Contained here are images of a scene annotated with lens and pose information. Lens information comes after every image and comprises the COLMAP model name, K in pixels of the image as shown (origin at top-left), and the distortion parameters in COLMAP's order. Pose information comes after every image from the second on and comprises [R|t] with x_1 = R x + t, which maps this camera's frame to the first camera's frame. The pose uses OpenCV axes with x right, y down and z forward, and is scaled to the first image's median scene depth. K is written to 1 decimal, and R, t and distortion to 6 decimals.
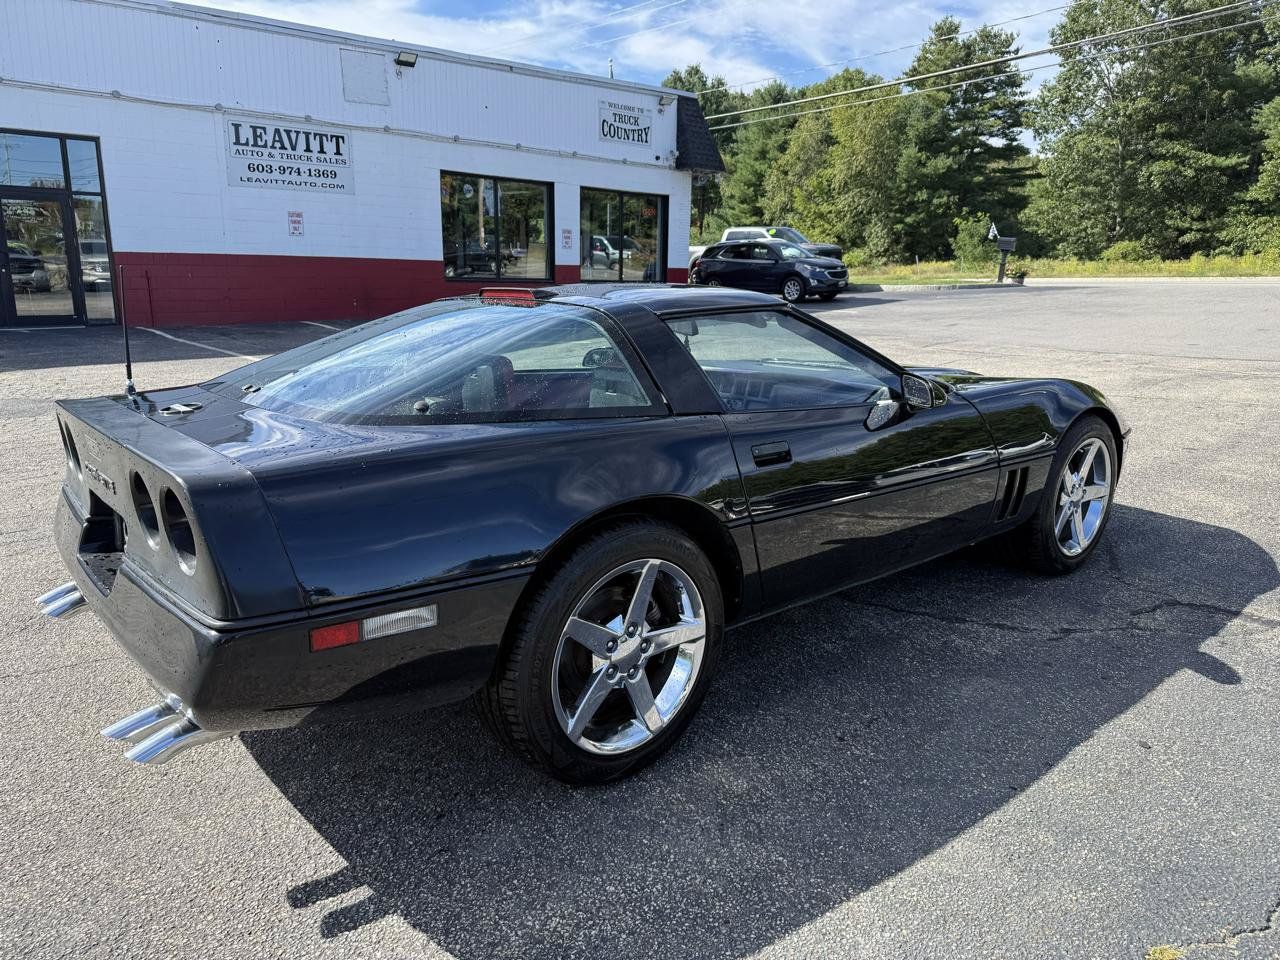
lens RADIAL K [[882.4, 0, 635.2], [0, 882.4, 491.6], [0, 0, 1]] dist [0.008964, -0.019495]
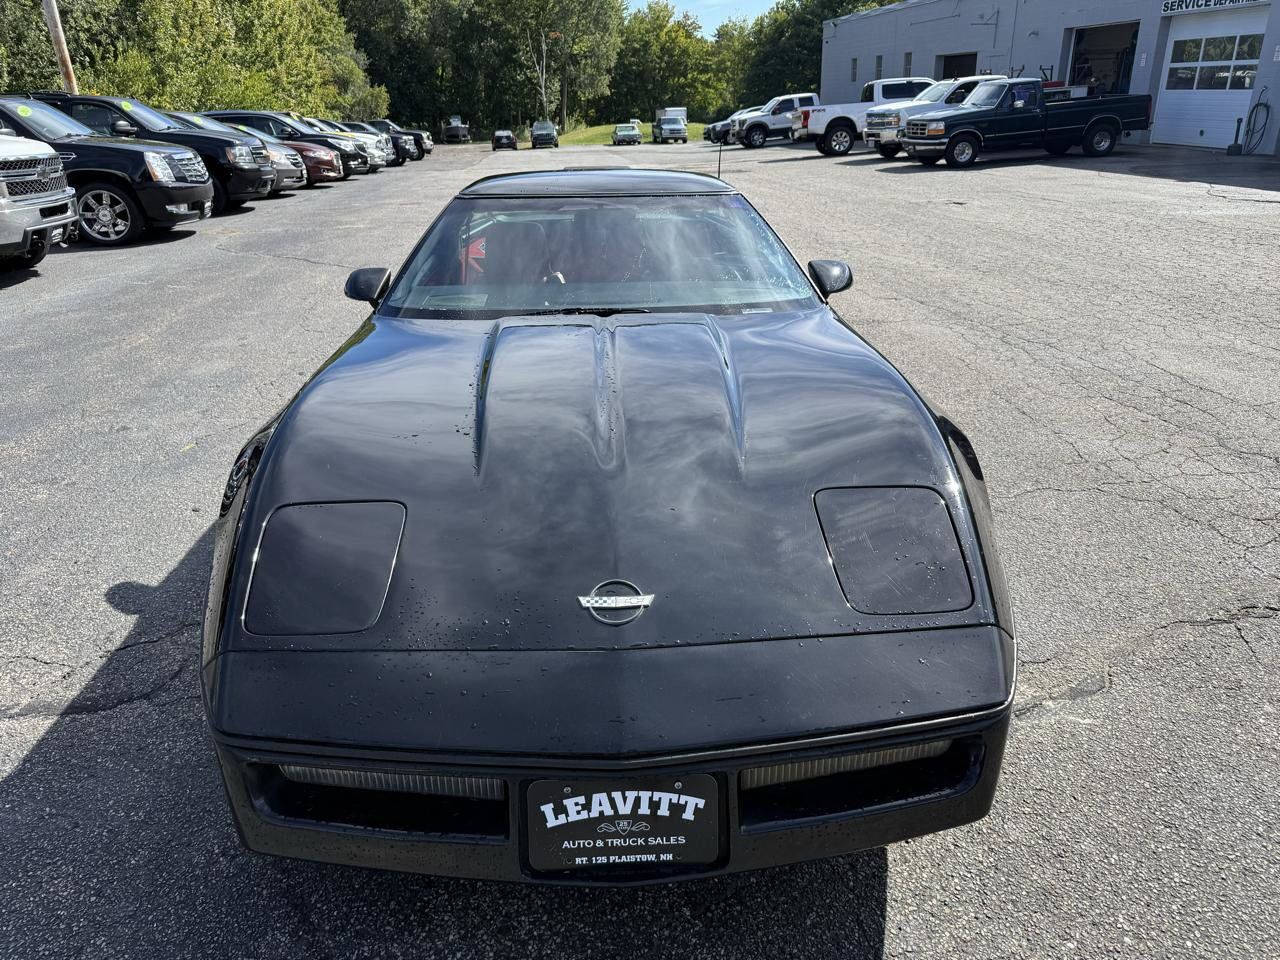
lens RADIAL K [[937.0, 0, 640.5], [0, 937.0, 438.4], [0, 0, 1]] dist [-0.003861, -0.006216]
pose [[-0.593410, 0.276969, -0.755746, 0.129370], [-0.173919, 0.872629, 0.456366, -0.063800], [0.785886, 0.402251, -0.469657, 0.228388]]
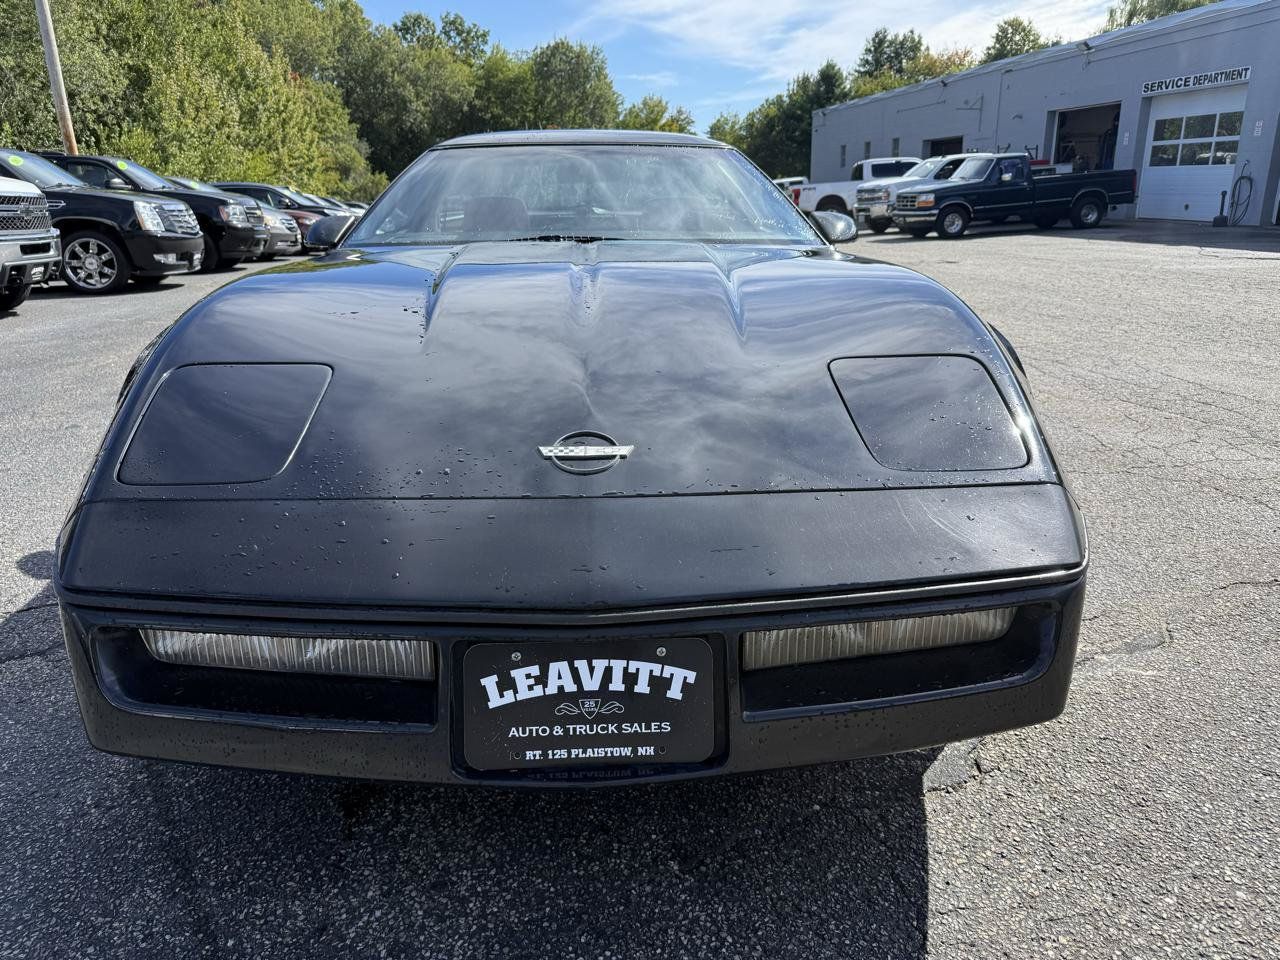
lens RADIAL K [[937.0, 0, 640.5], [0, 937.0, 438.4], [0, 0, 1]] dist [-0.003861, -0.006216]
pose [[-0.589111, 0.204898, -0.781643, 0.123312], [-0.180033, 0.909721, 0.374160, -0.044960], [0.787742, 0.361143, -0.499038, 0.229240]]
